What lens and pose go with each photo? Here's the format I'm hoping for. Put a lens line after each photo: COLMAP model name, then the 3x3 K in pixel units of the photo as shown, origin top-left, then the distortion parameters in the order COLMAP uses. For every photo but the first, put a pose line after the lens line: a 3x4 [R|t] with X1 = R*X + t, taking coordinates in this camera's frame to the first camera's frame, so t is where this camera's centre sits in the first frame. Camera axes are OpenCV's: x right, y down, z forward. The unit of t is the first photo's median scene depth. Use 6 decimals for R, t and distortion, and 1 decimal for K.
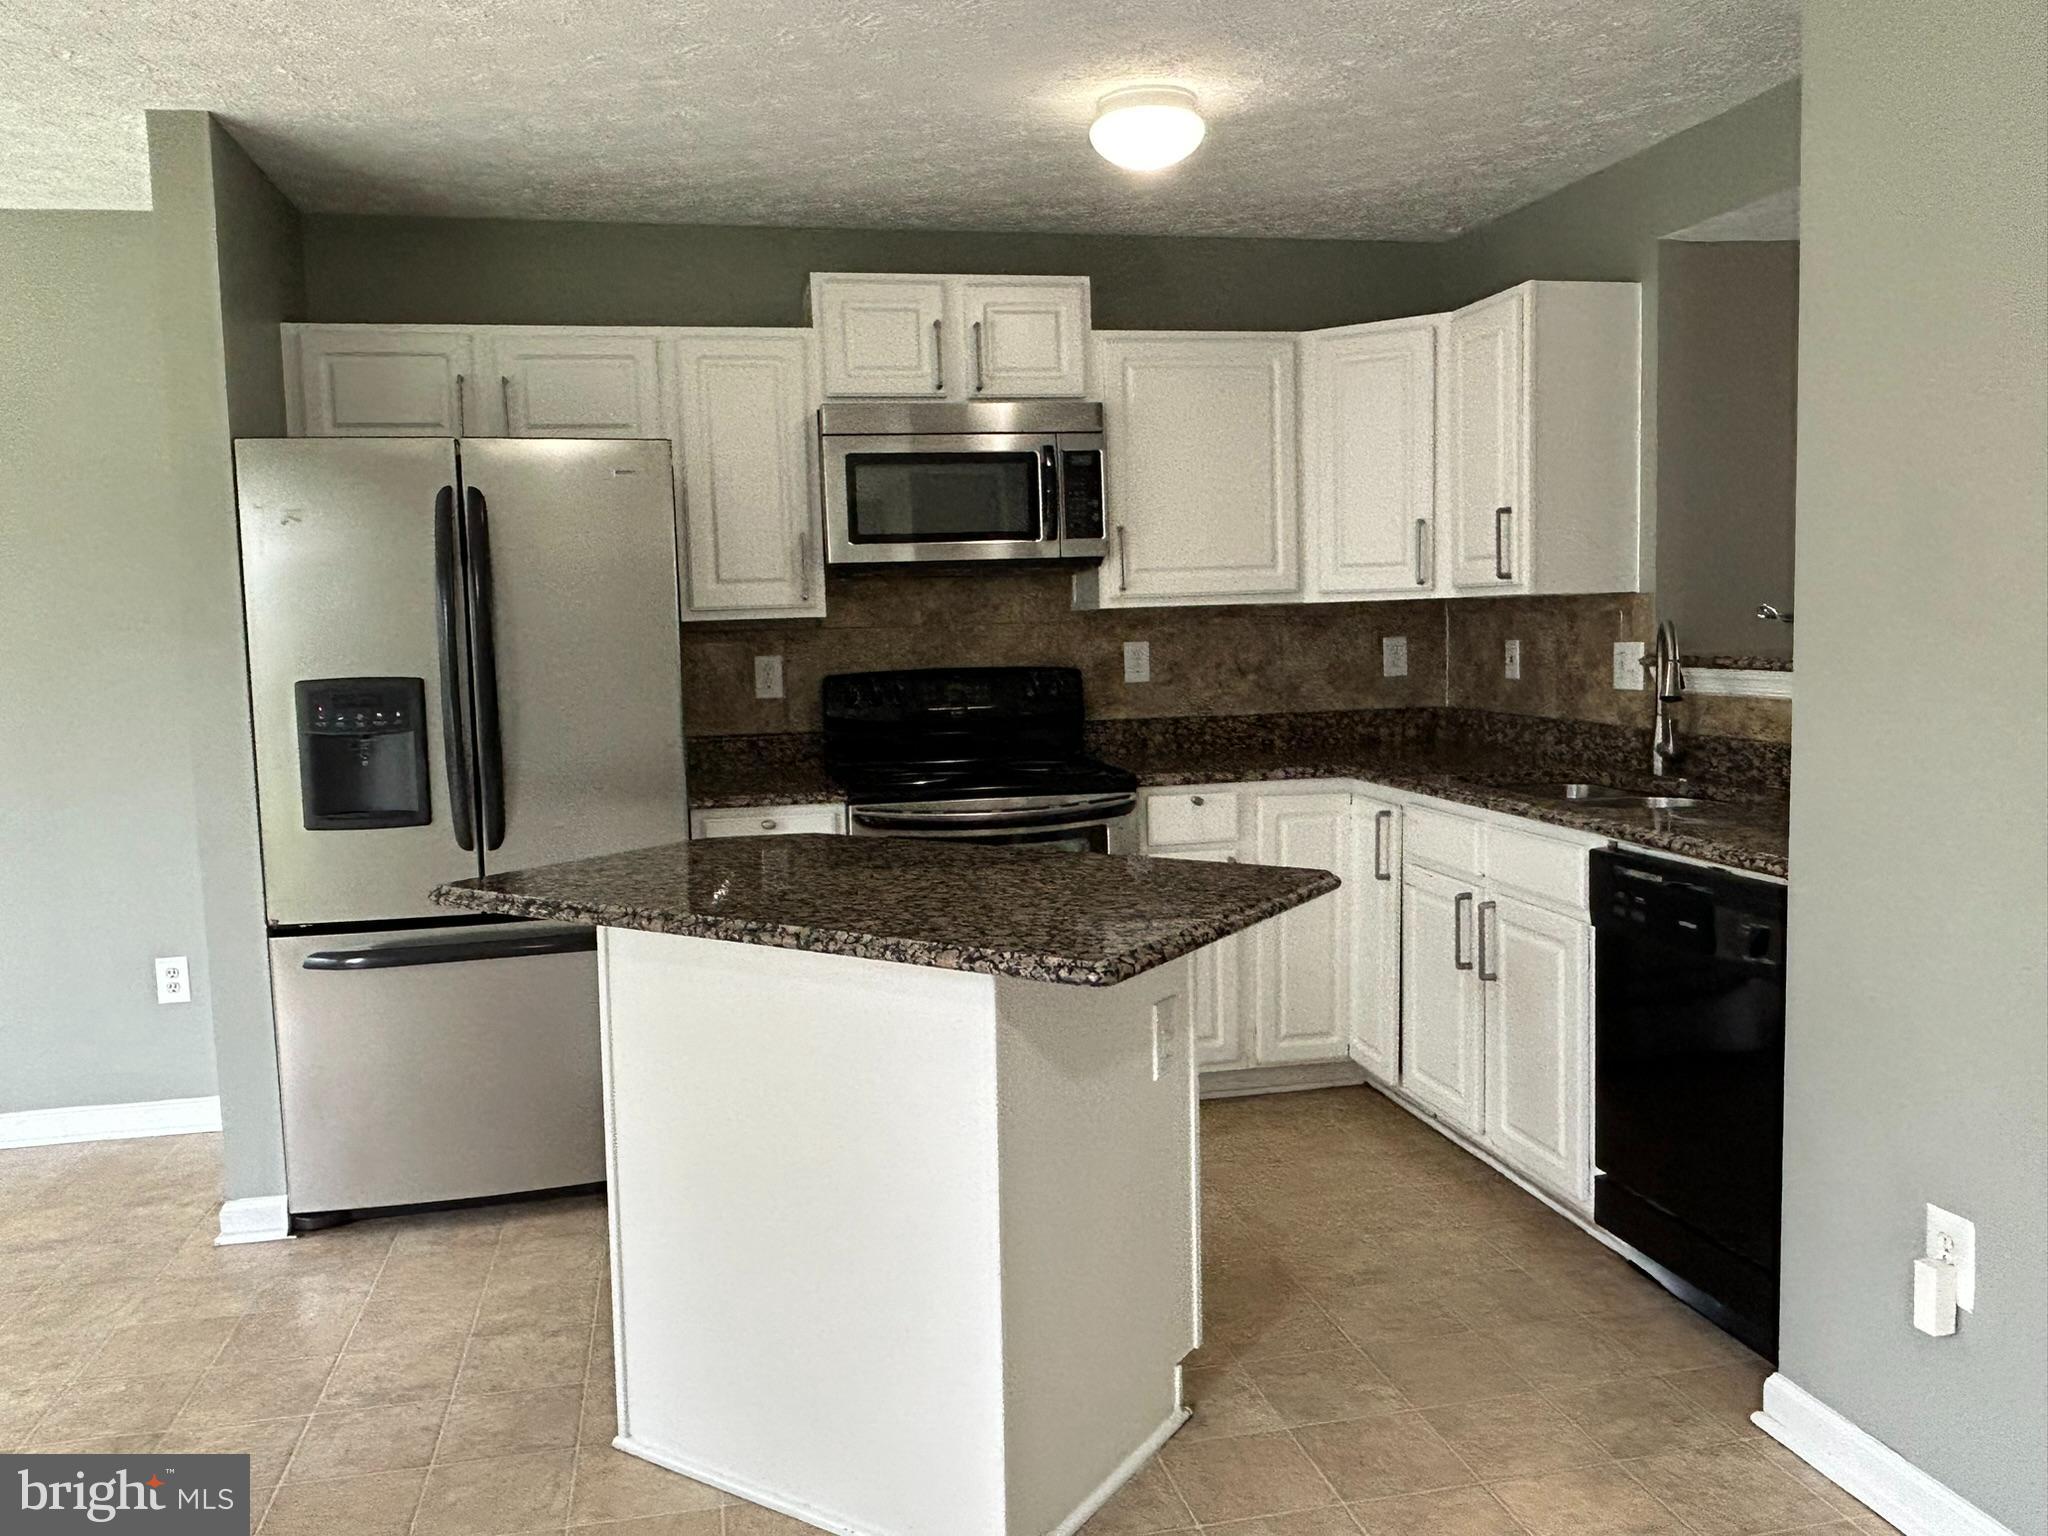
lens RADIAL K [[1526.5, 0, 1022.5], [0, 1526.5, 753.8], [0, 0, 1]] dist [0.003377, -0.011568]
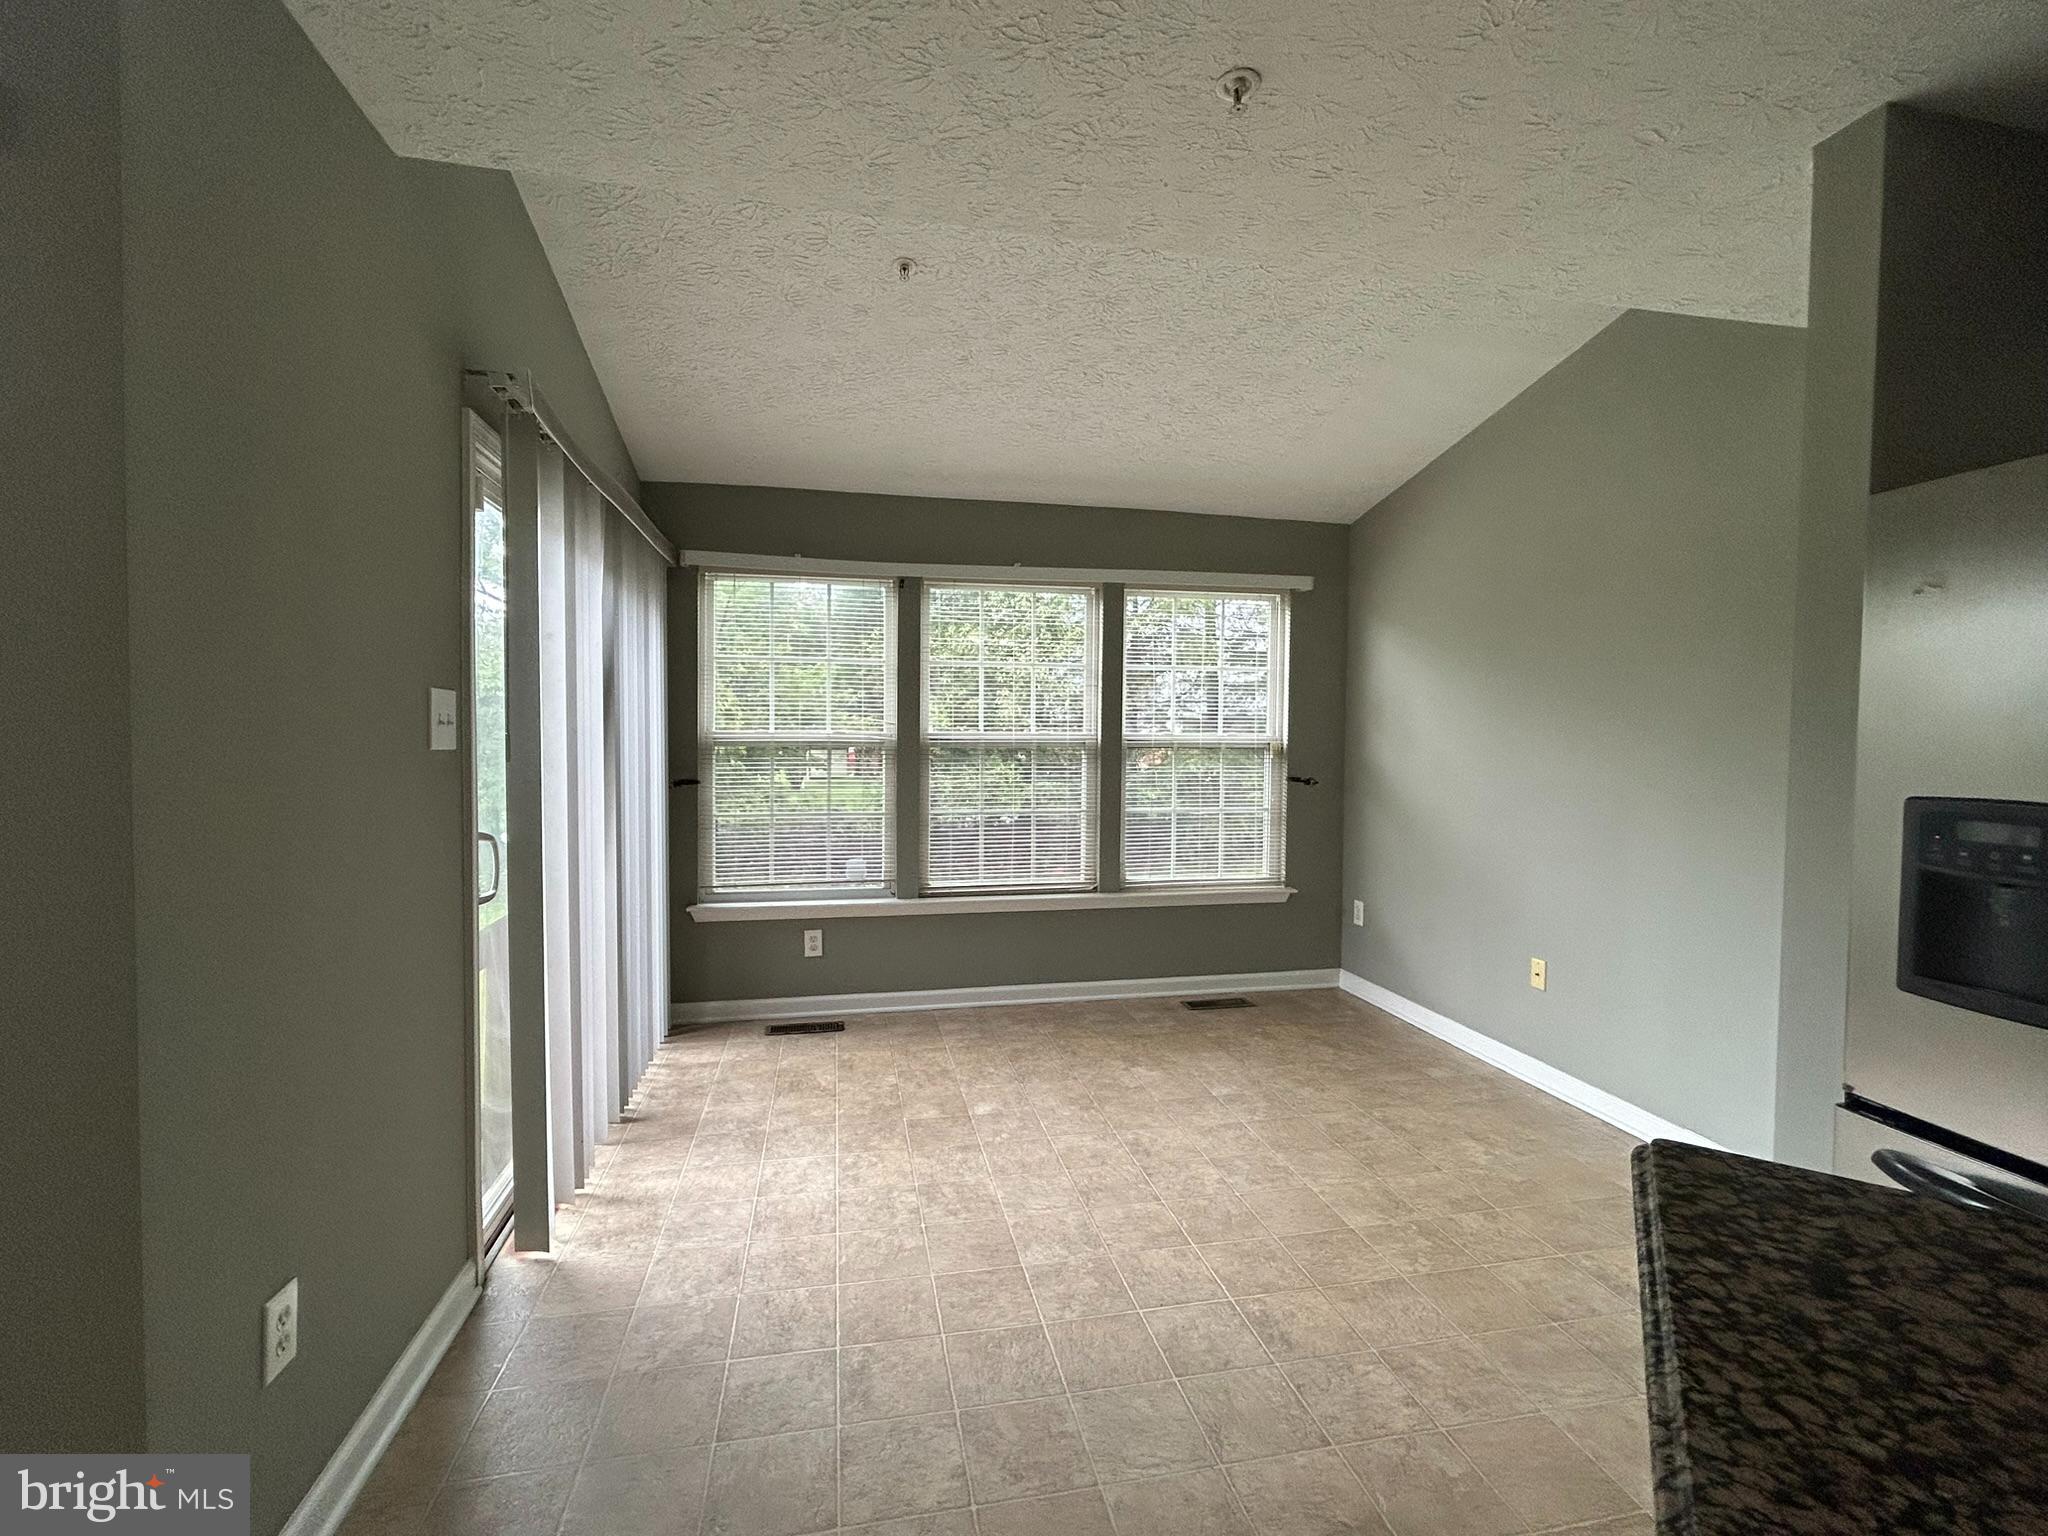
lens RADIAL K [[911.5, 0, 1021.2], [0, 911.5, 762.1], [0, 0, 1]] dist [-0.004266, 0.002317]
pose [[-0.008220, 0.061778, -0.998056, -0.012121], [-0.097159, 0.993318, 0.062285, -0.042667], [0.995235, 0.097482, -0.002163, 0.472327]]
